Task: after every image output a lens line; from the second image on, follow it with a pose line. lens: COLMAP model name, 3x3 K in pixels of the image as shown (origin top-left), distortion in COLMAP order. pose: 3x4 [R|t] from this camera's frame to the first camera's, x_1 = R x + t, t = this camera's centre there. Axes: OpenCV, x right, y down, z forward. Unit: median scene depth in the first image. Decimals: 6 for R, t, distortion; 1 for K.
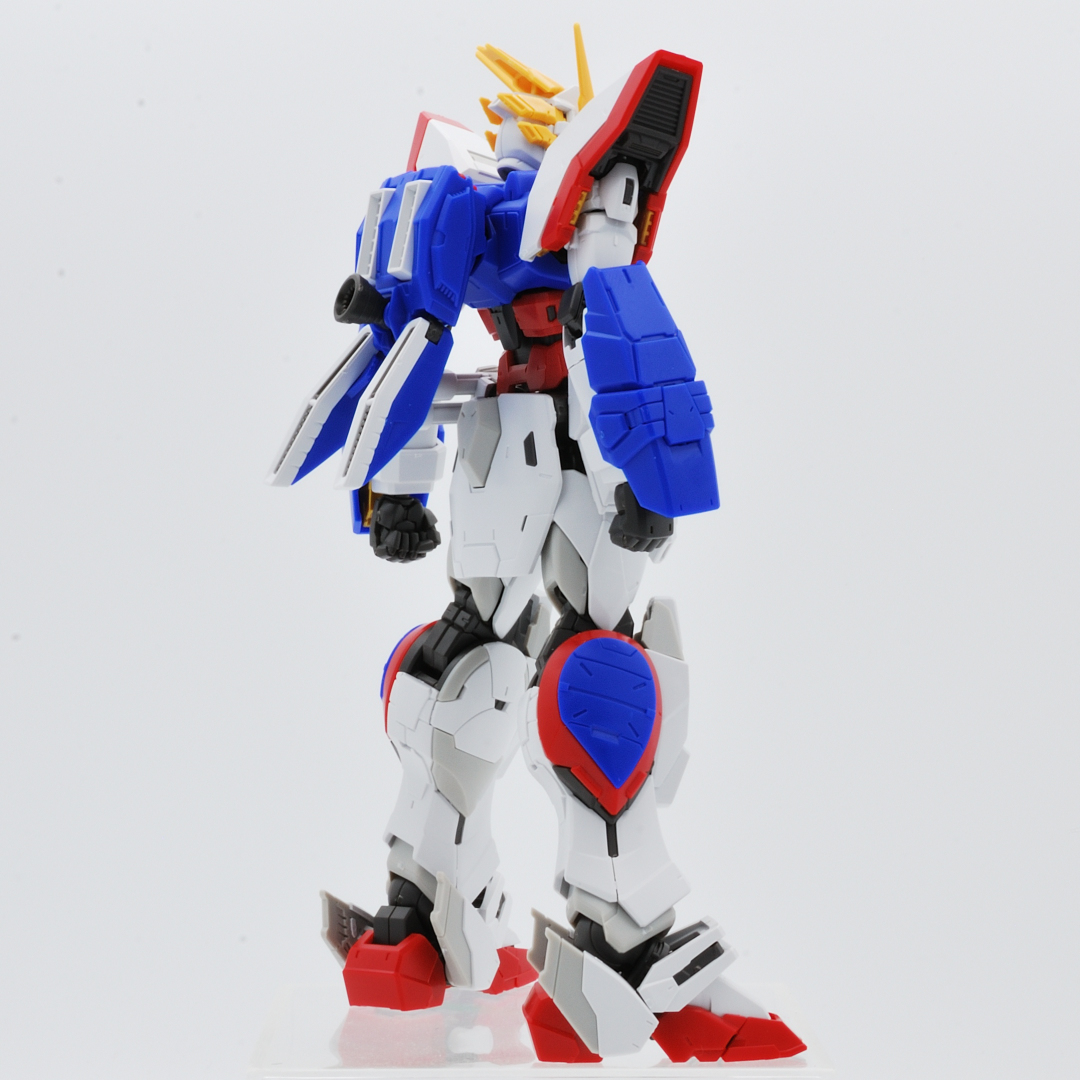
lens RADIAL K [[2983.8, 0, 622.9], [0, 2983.8, 603.8], [0, 0, 1]] dist [0.129404, 0.854465]
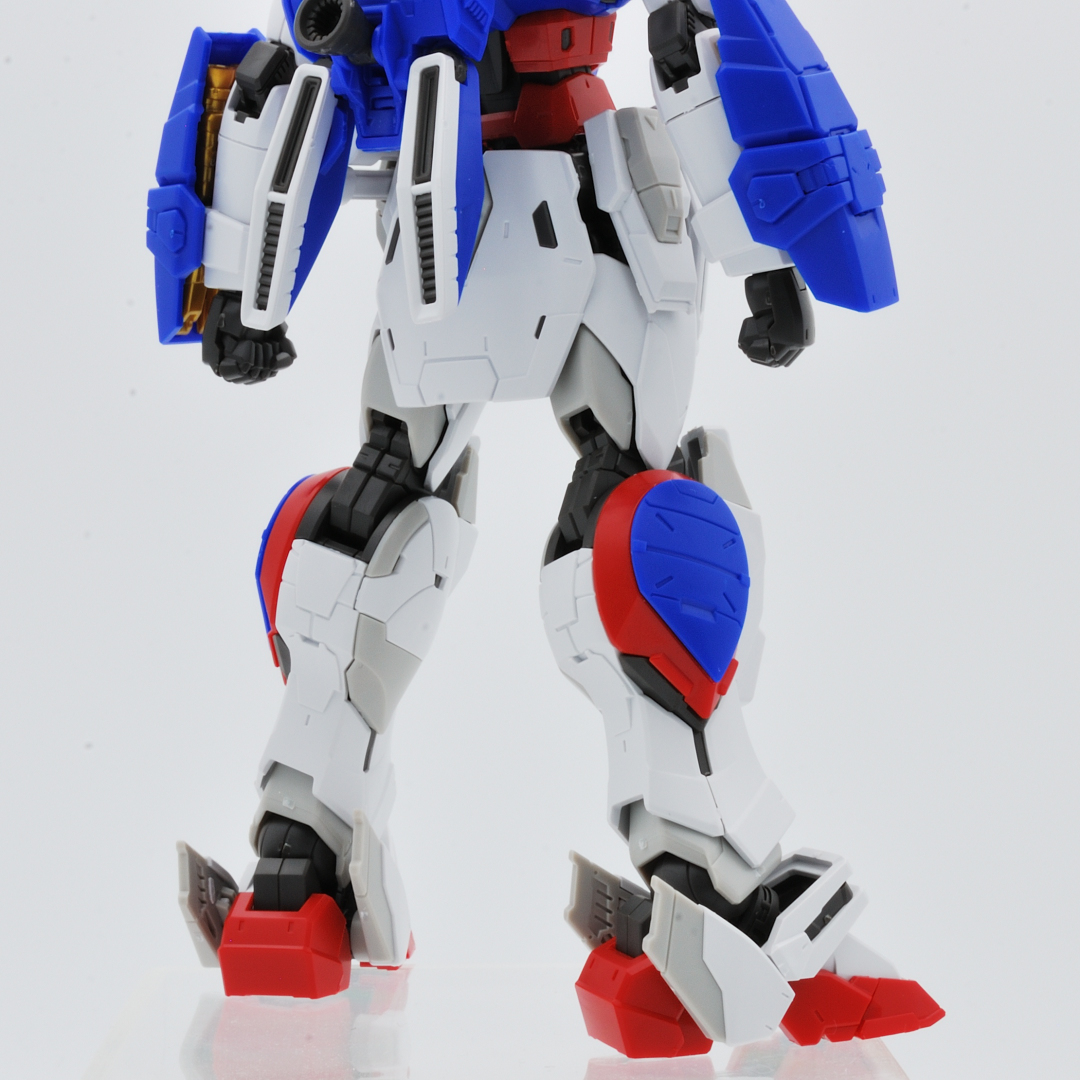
lens RADIAL K [[2983.8, 0, 622.9], [0, 2983.8, 603.8], [0, 0, 1]] dist [0.129404, 0.854465]
pose [[0.950001, -0.029755, 0.310826, -0.239342], [0.020479, 0.999243, 0.033066, 0.016759], [-0.311575, -0.025047, 0.949891, 0.292021]]
